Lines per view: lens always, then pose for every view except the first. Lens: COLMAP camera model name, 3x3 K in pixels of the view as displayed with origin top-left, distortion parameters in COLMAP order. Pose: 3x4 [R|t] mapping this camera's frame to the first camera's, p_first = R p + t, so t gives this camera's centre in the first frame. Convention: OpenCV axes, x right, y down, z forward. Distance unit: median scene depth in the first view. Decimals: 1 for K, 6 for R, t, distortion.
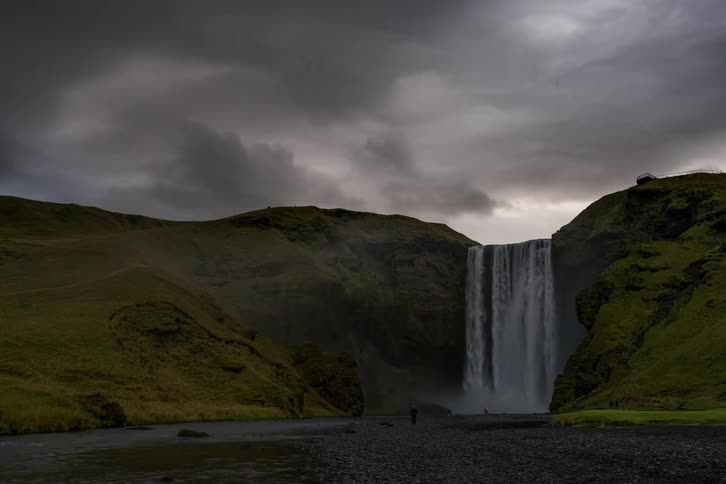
lens RADIAL K [[705.8, 0, 362.9], [0, 705.8, 242.9], [0, 0, 1]] dist [0.010838, 0.006704]
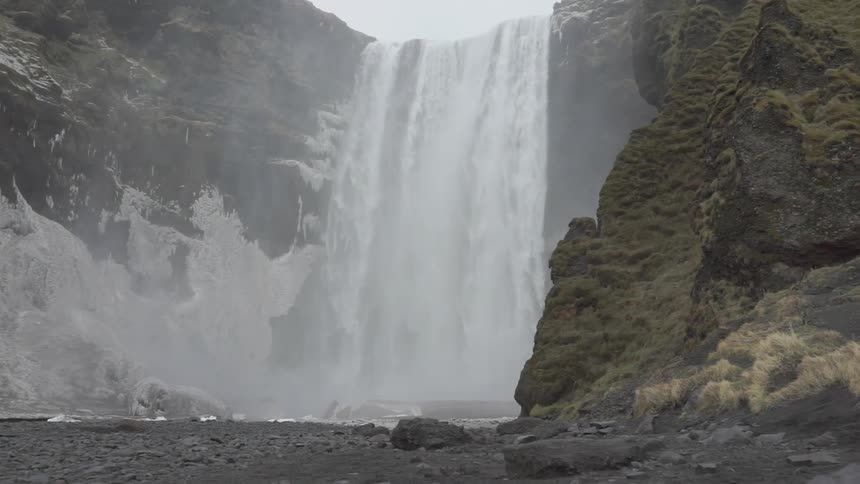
lens RADIAL K [[796.2, 0, 431.9], [0, 796.2, 241.3], [0, 0, 1]] dist [-0.006480, -0.002726]
pose [[0.991610, 0.039274, 0.123155, 0.195595], [-0.042238, 0.998875, 0.021549, 0.173959], [-0.122170, -0.026570, 0.992153, 0.728025]]
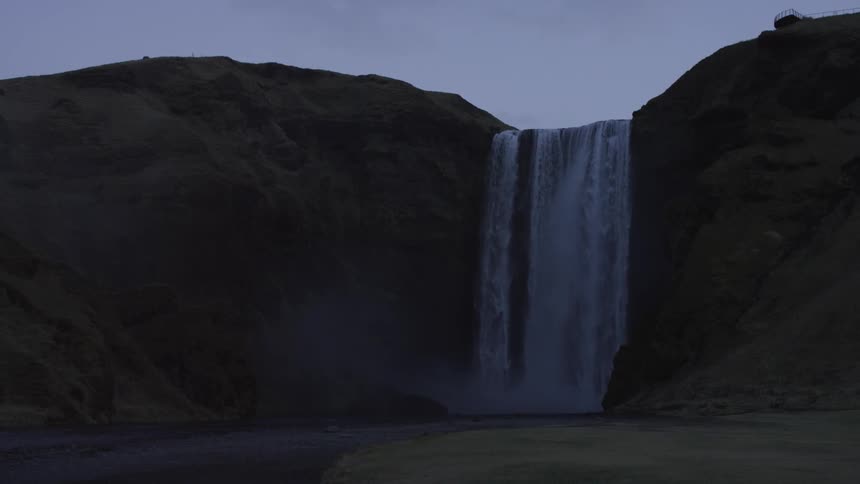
lens RADIAL K [[1113.4, 0, 434.7], [0, 1113.4, 243.6], [0, 0, 1]] dist [-0.065653, 0.006633]
pose [[0.997974, 0.008141, 0.063105, 0.063459], [-0.013725, 0.995975, 0.088569, 0.024181], [-0.062130, -0.089256, 0.994069, 0.114275]]
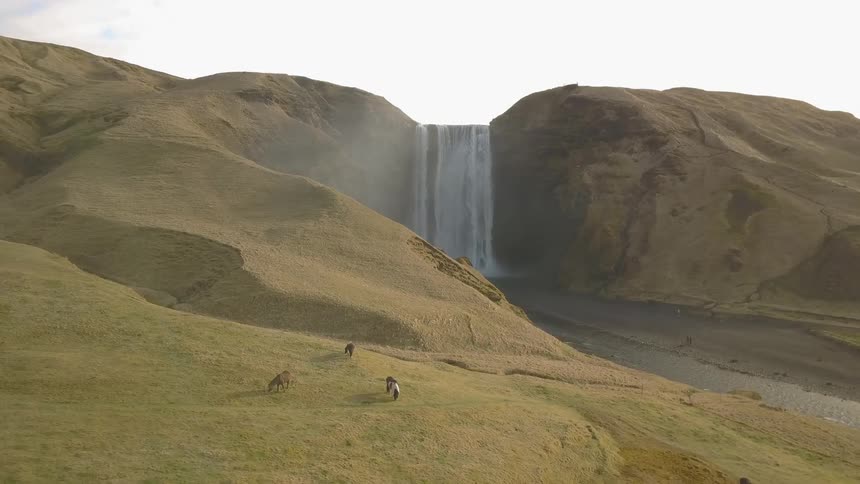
lens RADIAL K [[679.6, 0, 432.8], [0, 679.6, 240.7], [0, 0, 1]] dist [-0.000609, 0.001119]
pose [[0.888747, -0.004047, 0.458381, -0.454925], [-0.113312, 0.966990, 0.228235, -0.093599], [-0.444173, -0.254783, 0.858950, 0.051096]]
